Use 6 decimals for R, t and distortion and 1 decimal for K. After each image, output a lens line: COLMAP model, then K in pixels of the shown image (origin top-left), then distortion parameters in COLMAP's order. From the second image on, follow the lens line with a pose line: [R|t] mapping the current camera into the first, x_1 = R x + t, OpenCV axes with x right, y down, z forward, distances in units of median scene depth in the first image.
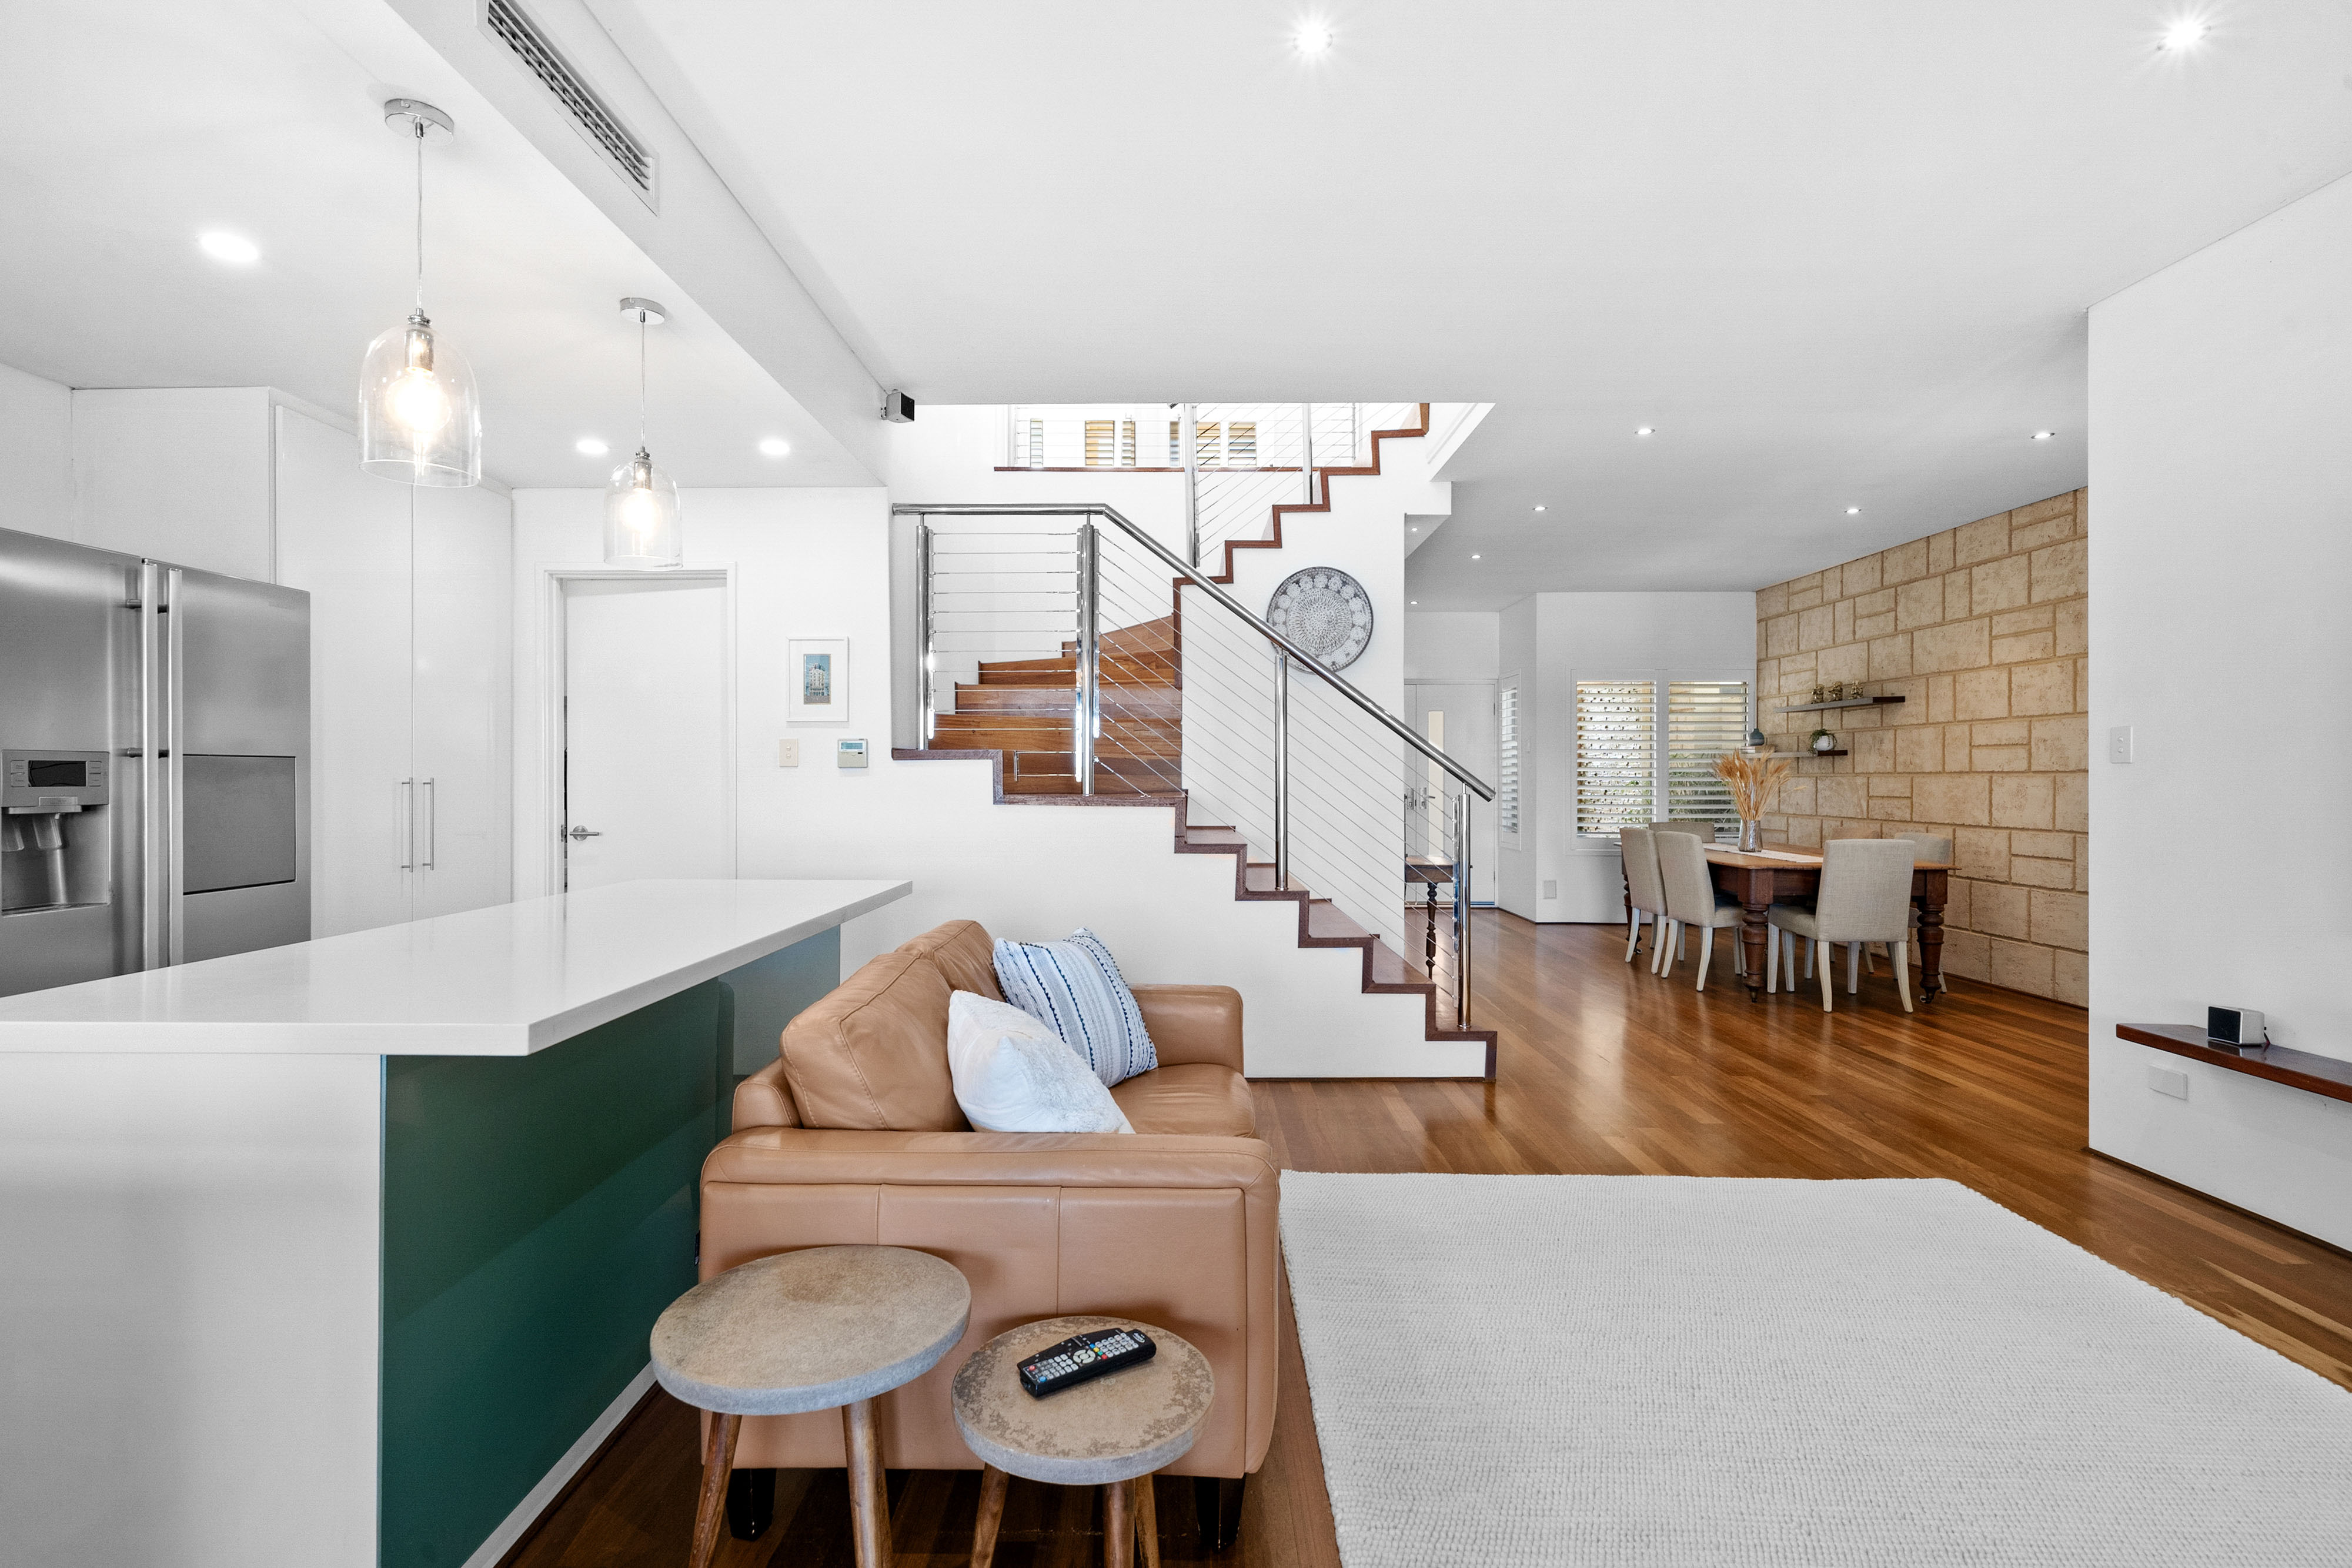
lens RADIAL K [[1098.4, 0, 1170.3], [0, 1098.4, 768.2], [0, 0, 1]] dist [-0.002864, -0.000087]
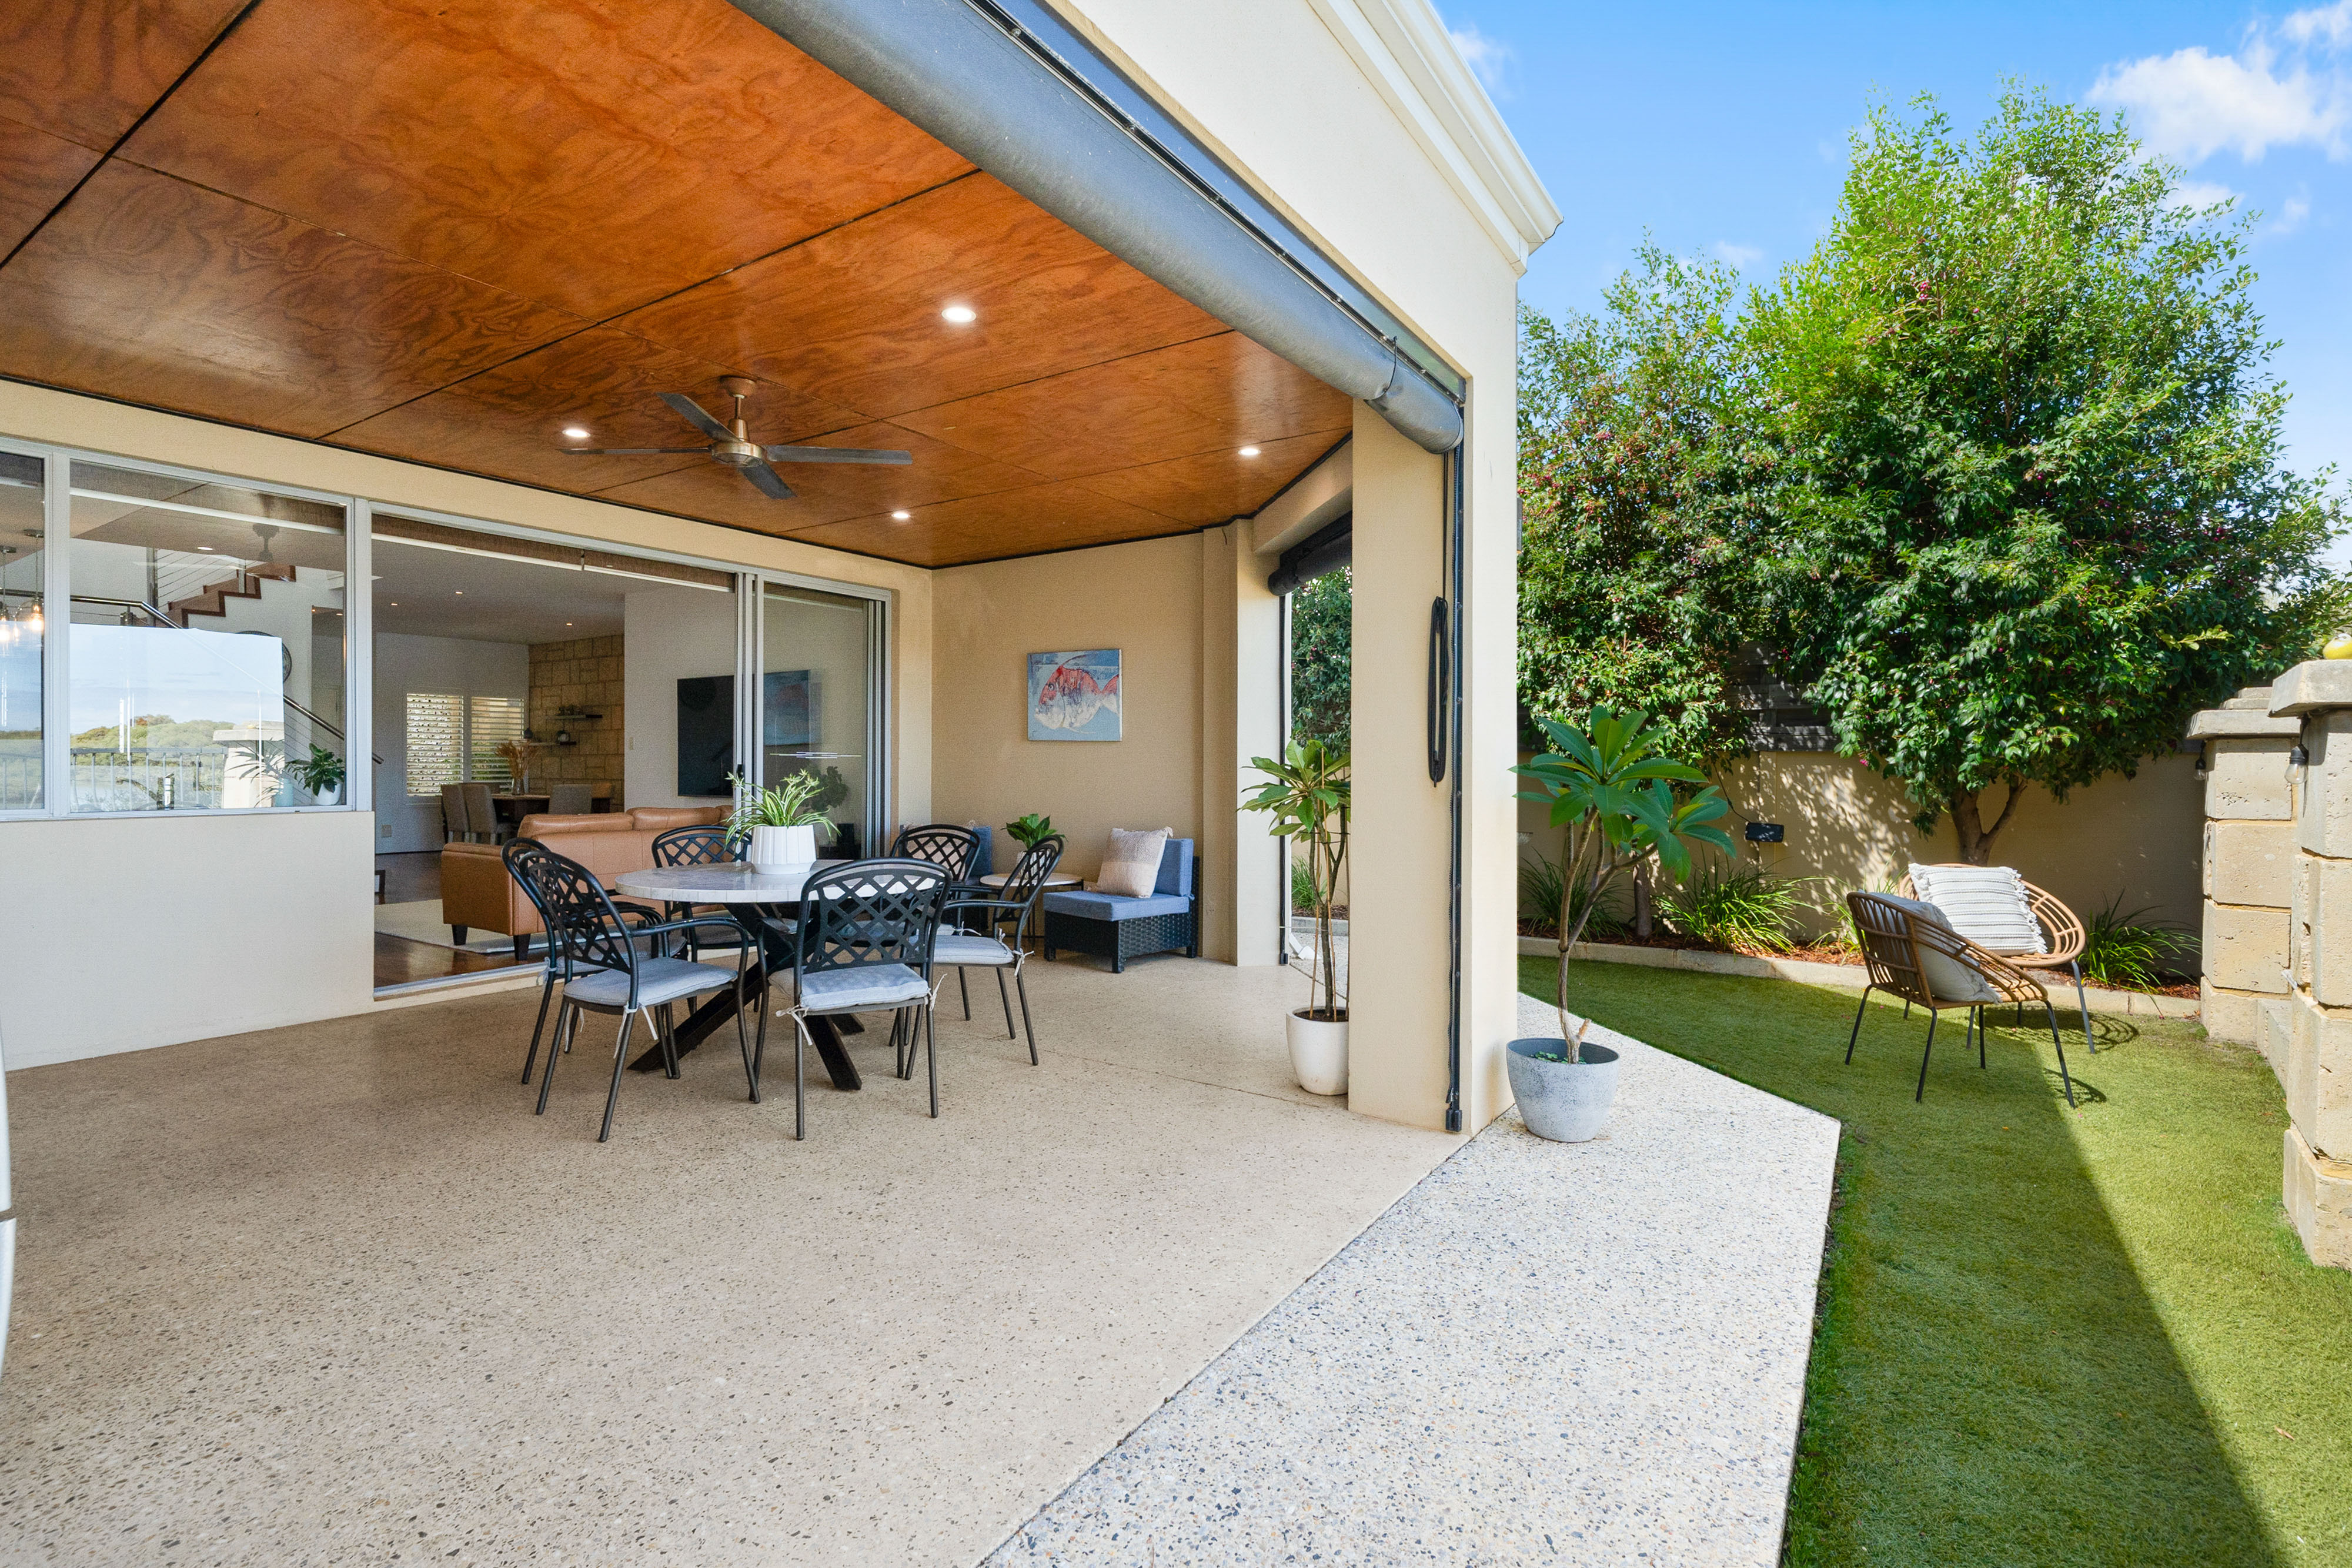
lens RADIAL K [[1098.4, 0, 1170.3], [0, 1098.4, 768.2], [0, 0, 1]] dist [-0.002864, -0.000087]
pose [[0.544158, -0.002475, 0.838979, -0.493483], [-0.006405, 0.999954, 0.007104, 0.010096], [-0.838959, -0.009240, 0.544117, -1.075119]]
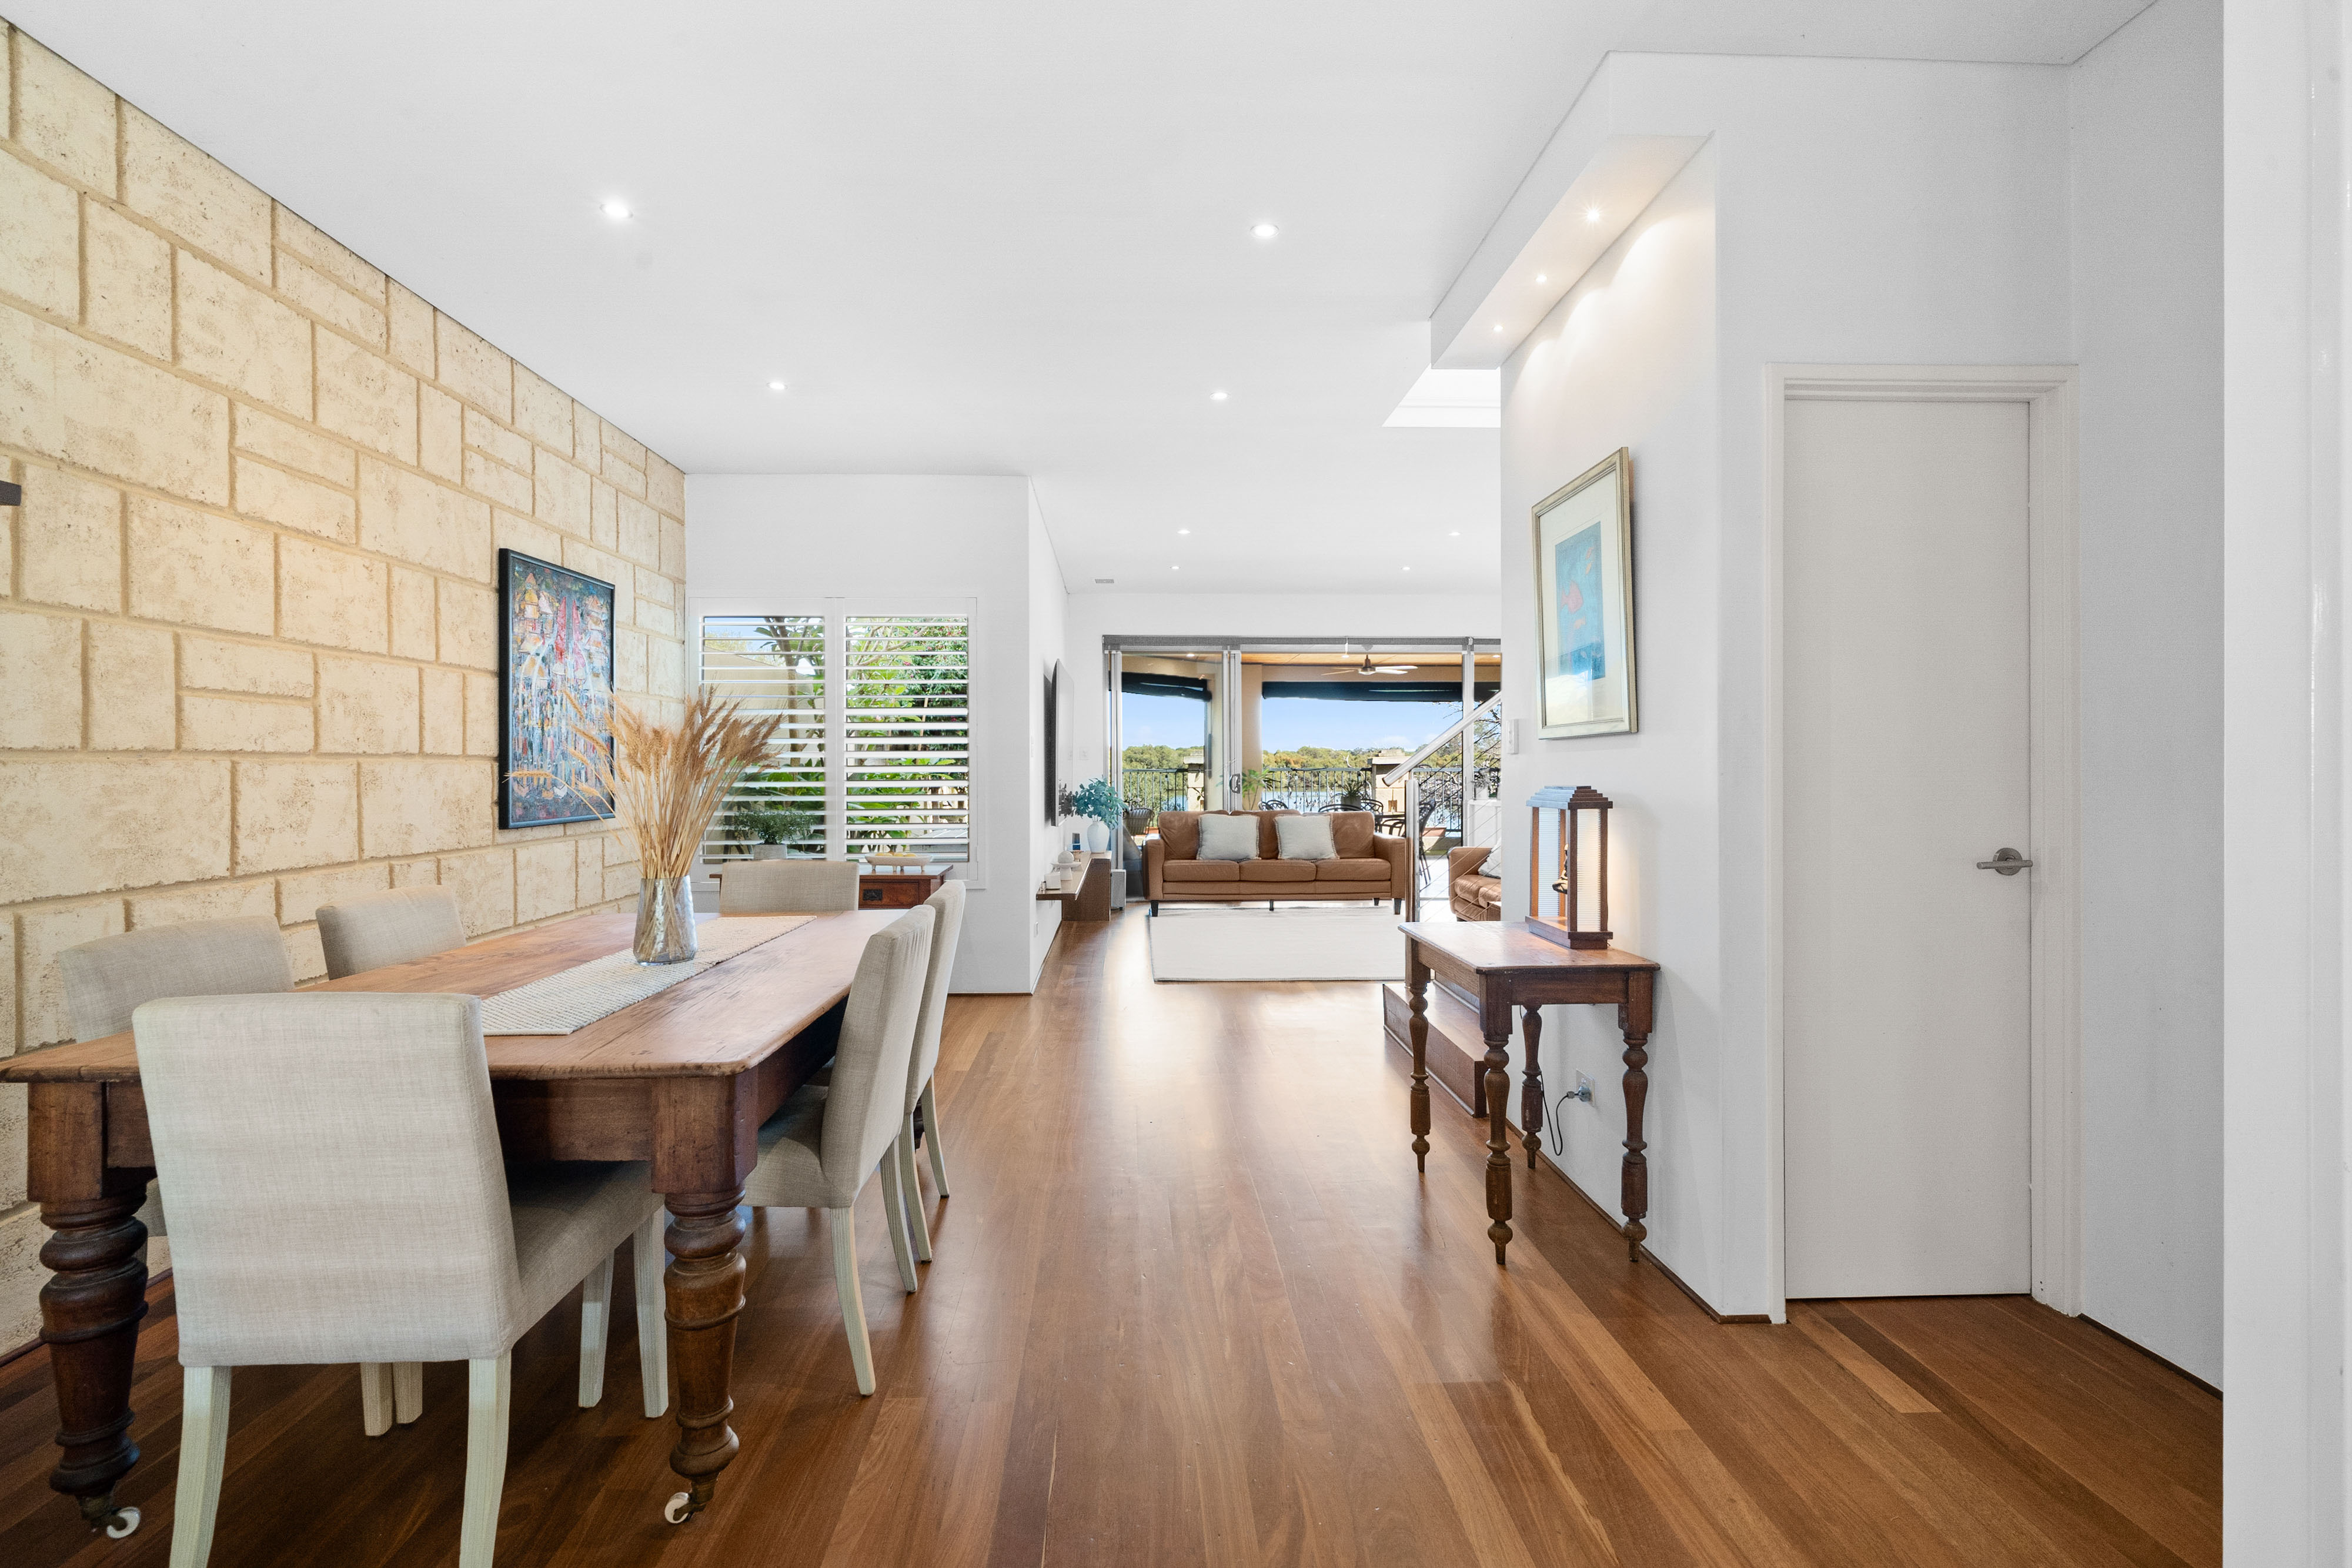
lens RADIAL K [[1098.4, 0, 1170.3], [0, 1098.4, 768.2], [0, 0, 1]] dist [-0.002864, -0.000087]
pose [[-0.998704, -0.001478, -0.050875, 0.411261], [-0.001122, 0.999975, -0.007027, 0.013038], [0.050885, -0.006961, -0.998680, 1.519427]]
